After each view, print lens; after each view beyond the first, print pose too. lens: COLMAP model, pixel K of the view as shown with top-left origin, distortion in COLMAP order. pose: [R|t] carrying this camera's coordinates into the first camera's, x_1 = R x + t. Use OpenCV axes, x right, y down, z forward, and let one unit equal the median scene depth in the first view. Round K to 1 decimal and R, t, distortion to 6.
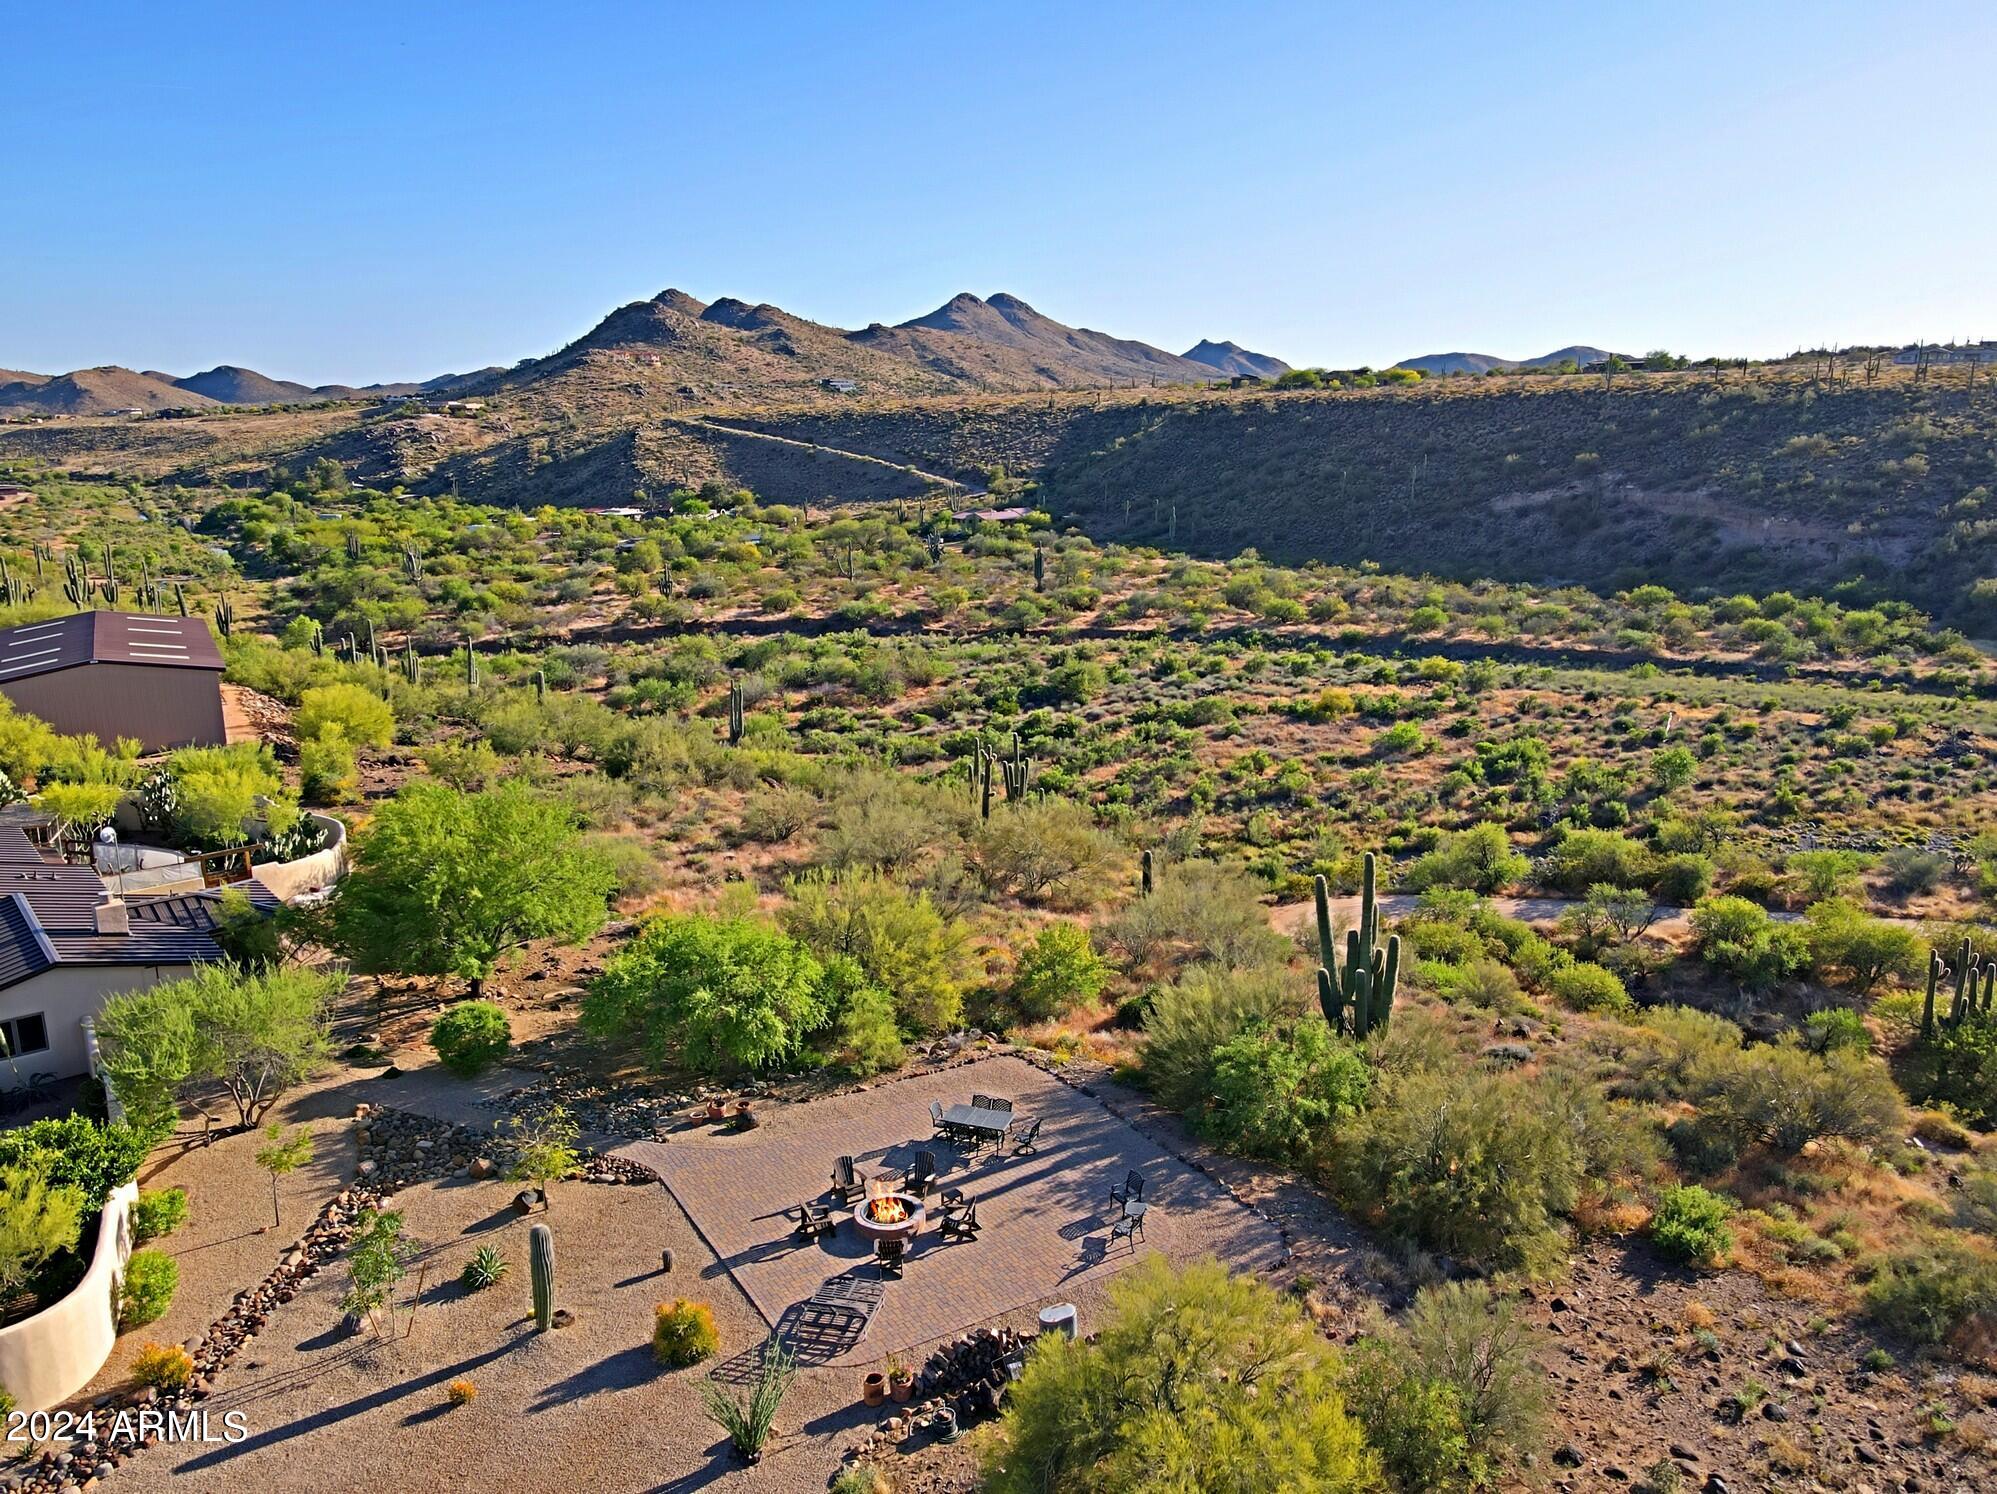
lens RADIAL K [[1464.3, 0, 1004.2], [0, 1464.3, 738.3], [0, 0, 1]] dist [0.000023, 0.036225]
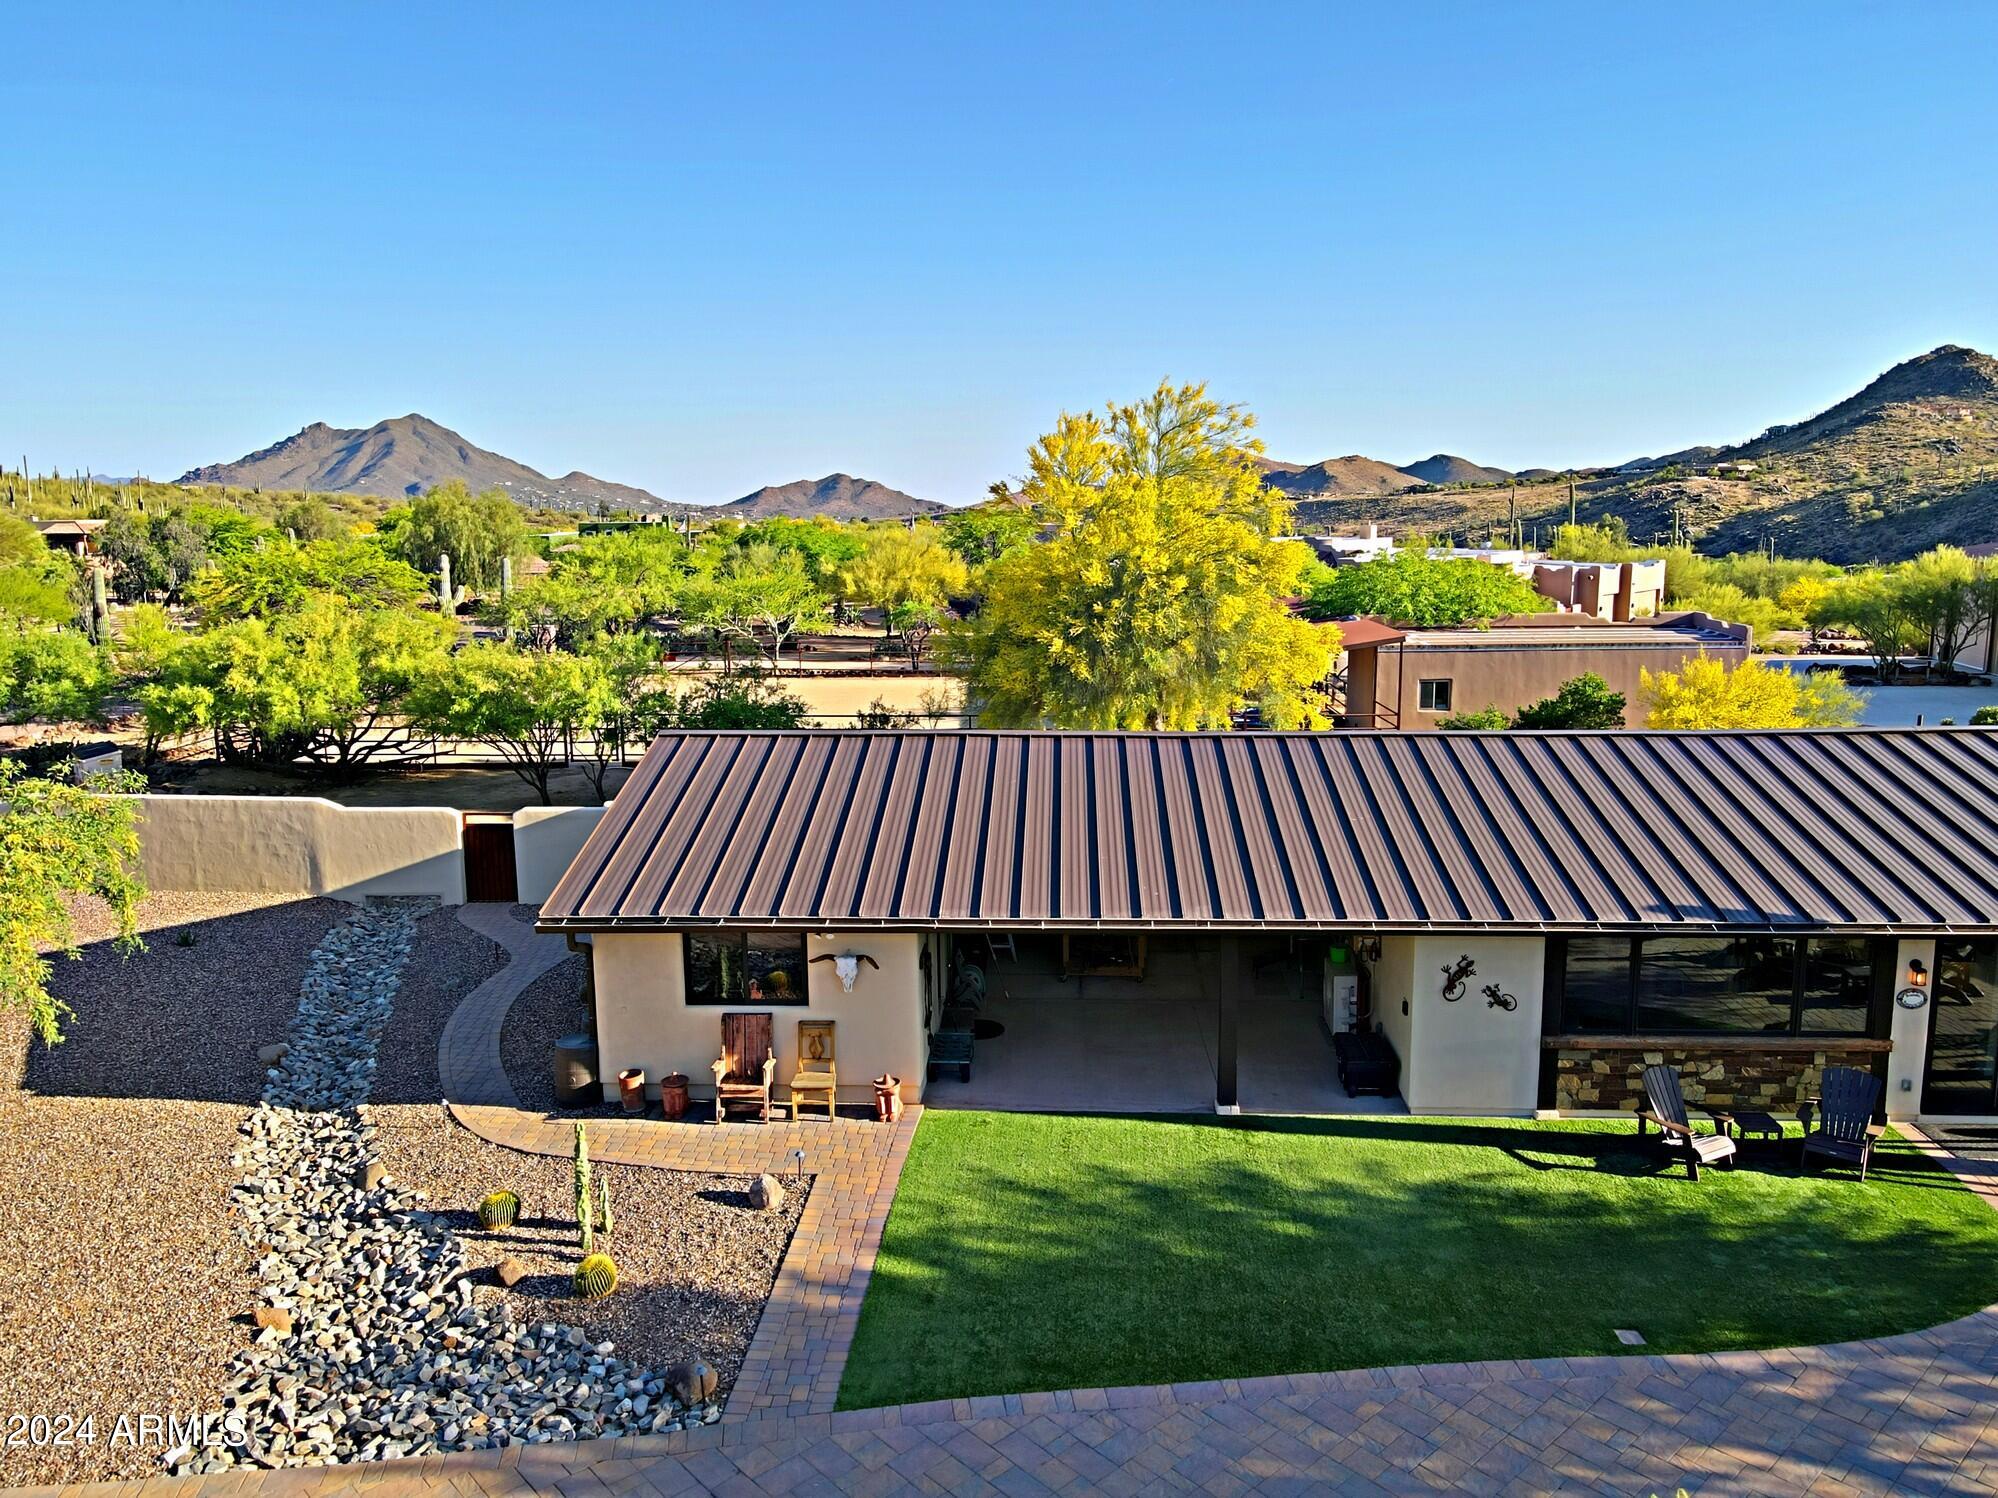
lens RADIAL K [[1455.1, 0, 1004.9], [0, 1455.1, 748.3], [0, 0, 1]] dist [0.027767, -0.007486]
pose [[0.731758, 0.110918, -0.672478, -0.109933], [-0.144520, 0.989484, 0.005946, 0.014414], [0.666066, 0.092835, 0.740093, 0.049694]]
